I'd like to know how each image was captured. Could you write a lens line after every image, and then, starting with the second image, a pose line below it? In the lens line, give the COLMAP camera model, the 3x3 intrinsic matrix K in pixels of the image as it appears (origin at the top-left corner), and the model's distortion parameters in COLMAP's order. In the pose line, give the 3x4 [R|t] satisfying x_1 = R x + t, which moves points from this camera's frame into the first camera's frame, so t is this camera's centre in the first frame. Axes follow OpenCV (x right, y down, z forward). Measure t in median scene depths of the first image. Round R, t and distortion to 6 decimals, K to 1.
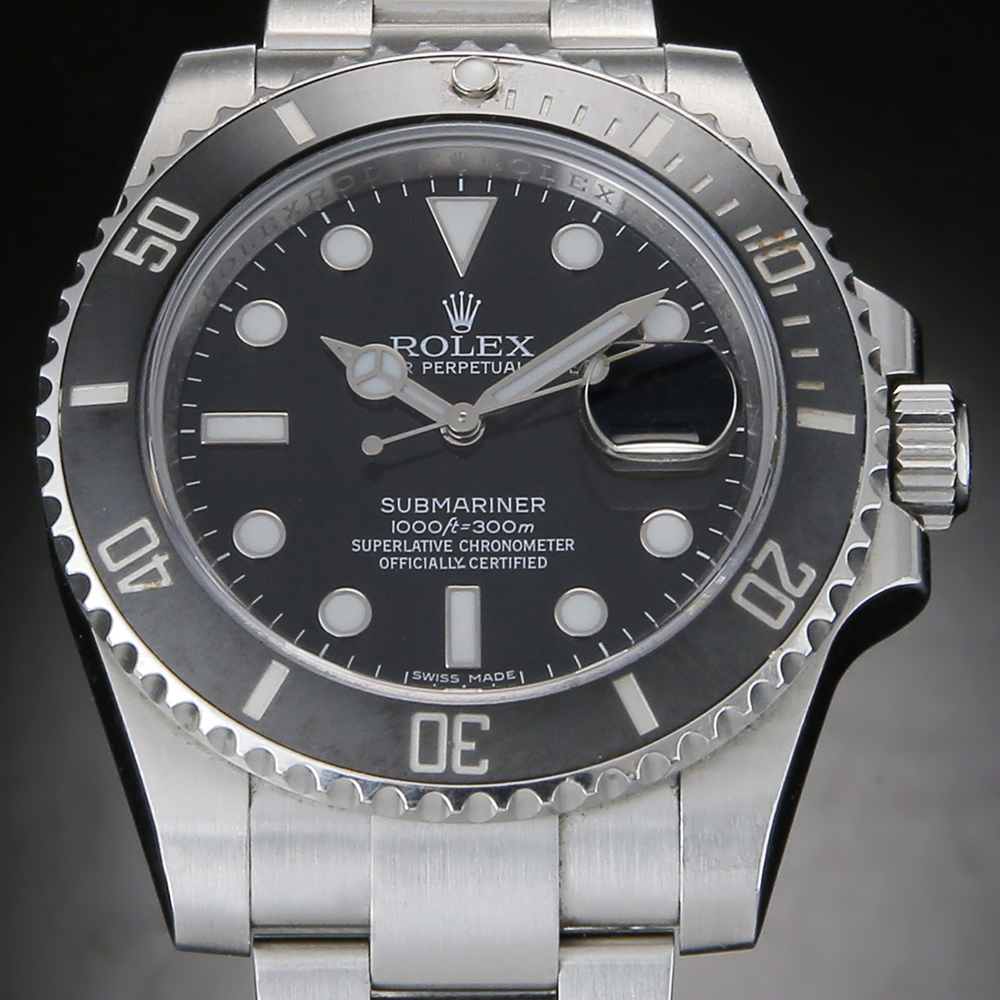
lens RADIAL K [[7184.6, 0, 499.3], [0, 7184.6, 624.9], [0, 0, 1]] dist [-1.116497, 217.903395]
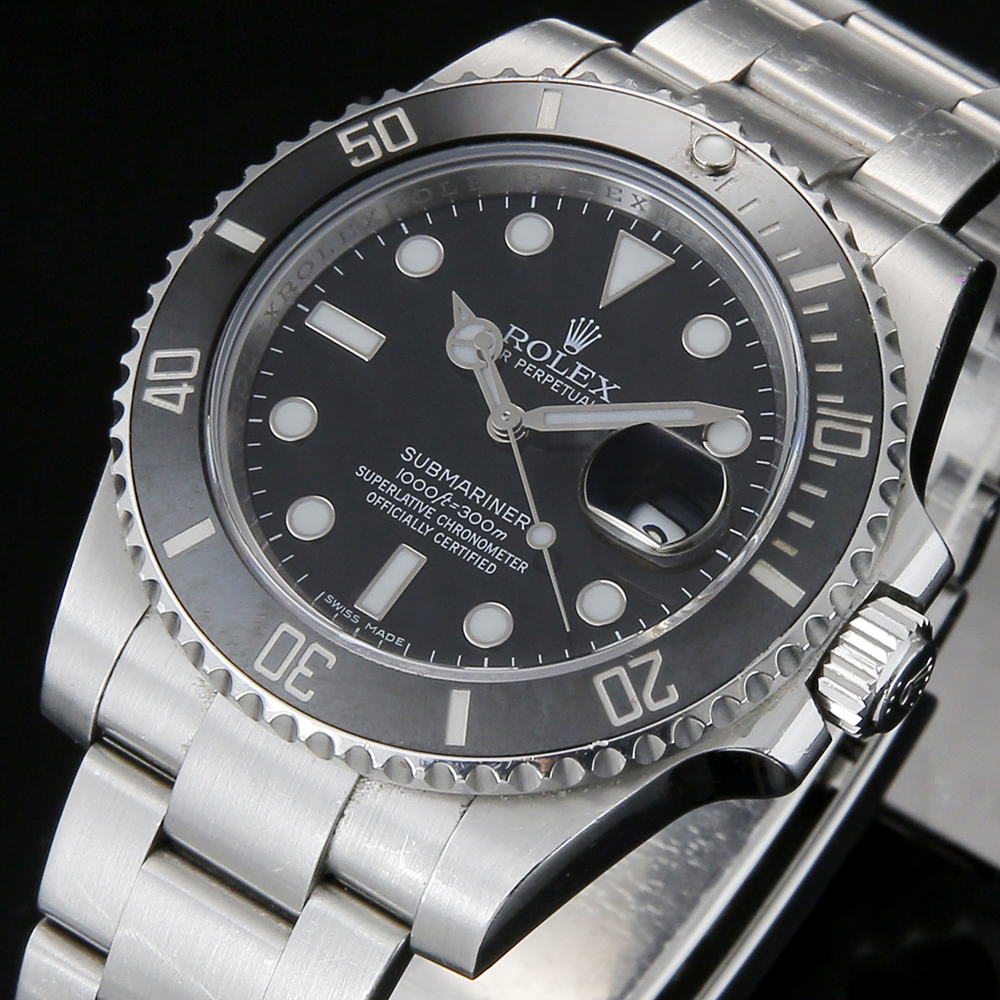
lens RADIAL K [[7184.6, 0, 499.3], [0, 7184.6, 624.9], [0, 0, 1]] dist [-1.116497, 217.903395]
pose [[0.809872, 0.488615, -0.324597, 0.355450], [-0.487082, 0.868490, 0.092063, -0.099710], [0.326892, 0.083546, 0.941362, -0.001271]]
